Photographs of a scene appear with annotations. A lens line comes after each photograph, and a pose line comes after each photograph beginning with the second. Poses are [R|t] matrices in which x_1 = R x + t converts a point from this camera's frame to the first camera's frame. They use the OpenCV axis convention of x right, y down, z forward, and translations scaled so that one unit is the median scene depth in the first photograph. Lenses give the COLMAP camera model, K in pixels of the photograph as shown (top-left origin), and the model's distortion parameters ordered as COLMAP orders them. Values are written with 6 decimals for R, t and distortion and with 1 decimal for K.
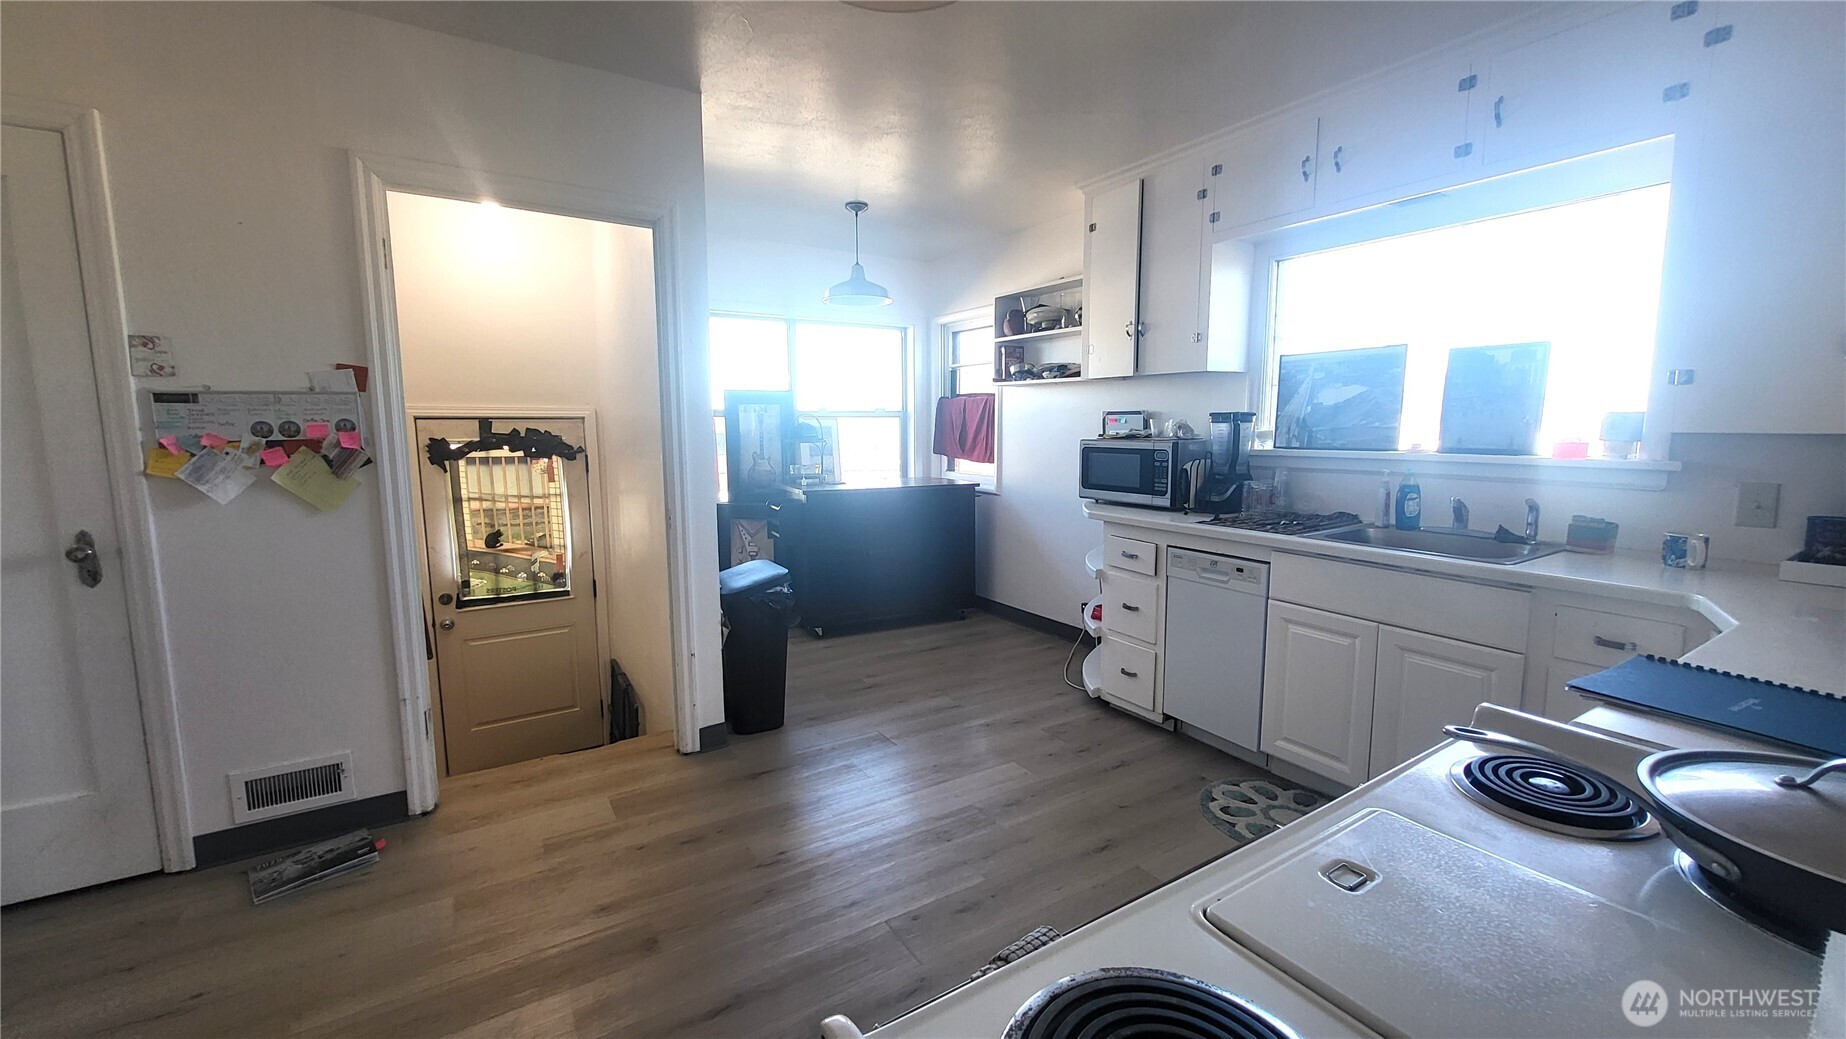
lens RADIAL K [[724.8, 0, 925.6], [0, 724.8, 505.9], [0, 0, 1]] dist [0.002577, 0.000251]
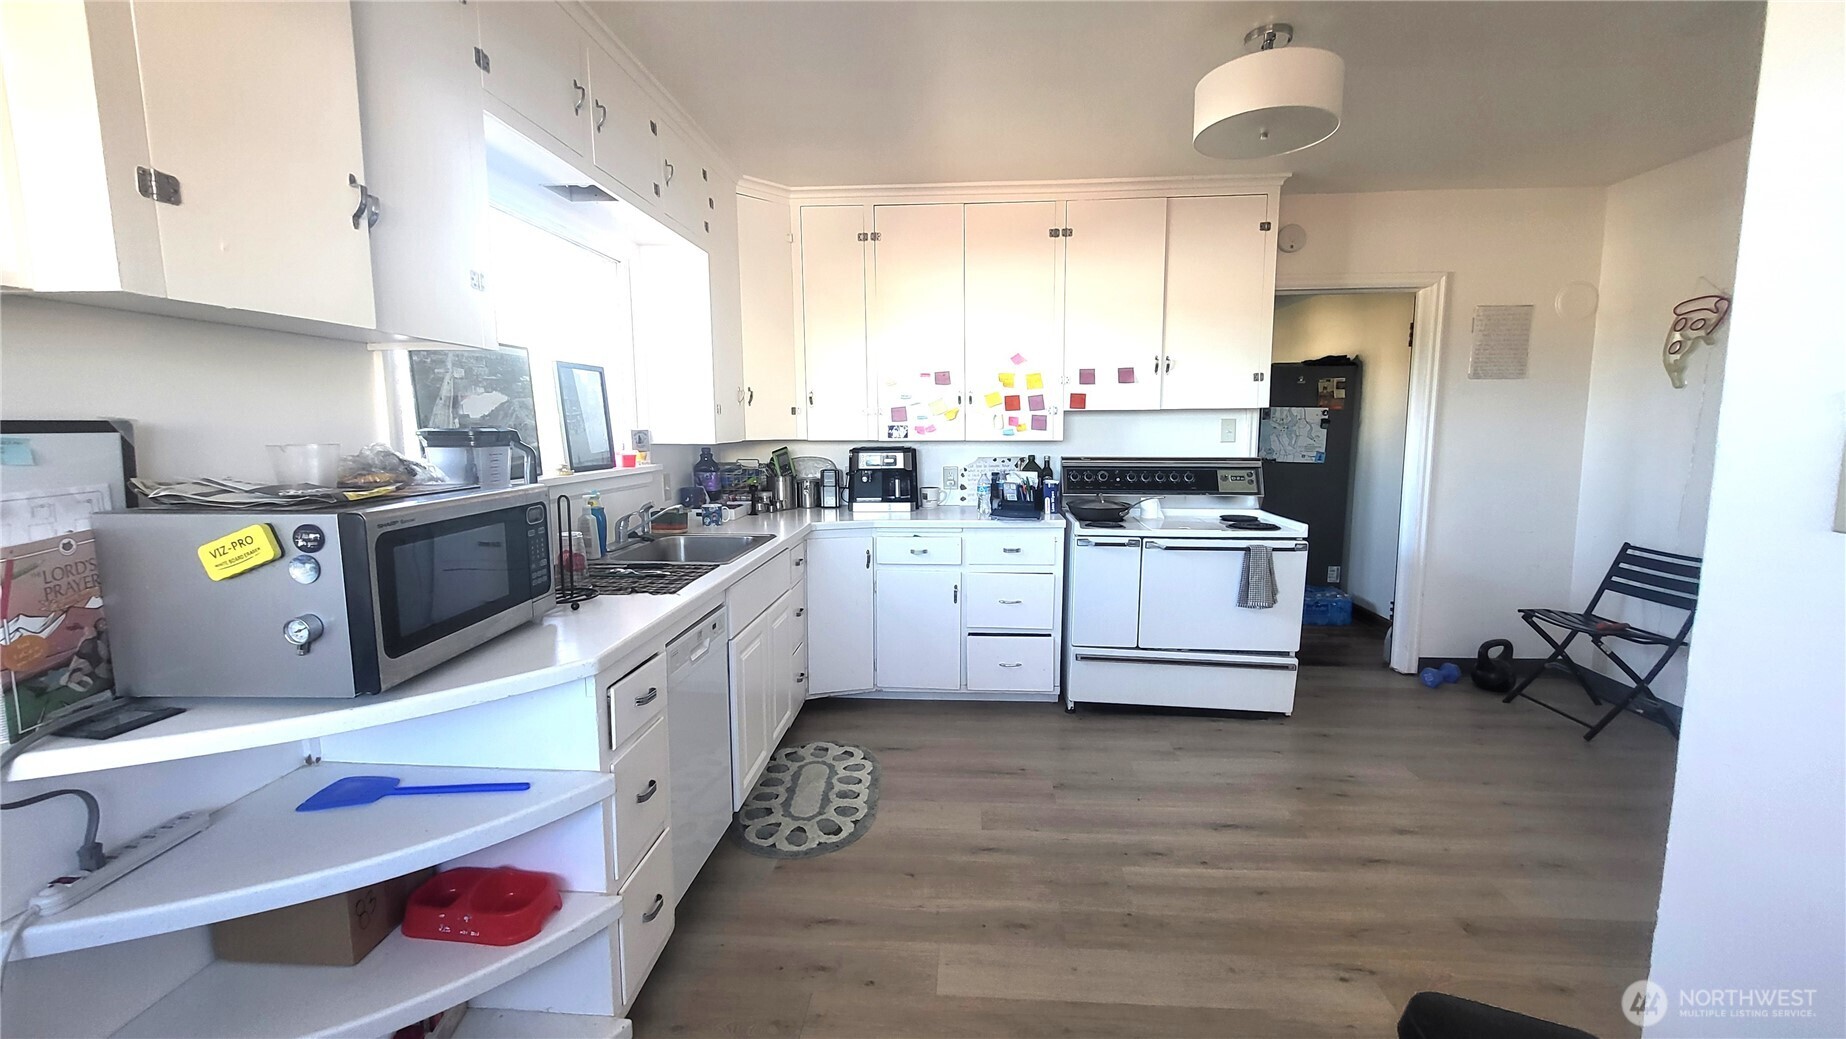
lens RADIAL K [[724.8, 0, 925.6], [0, 724.8, 505.9], [0, 0, 1]] dist [0.002577, 0.000251]
pose [[-0.807029, -0.058872, 0.587569, -0.228716], [0.076357, 0.976261, 0.202693, -0.194480], [-0.585554, 0.208444, -0.783376, 1.549100]]
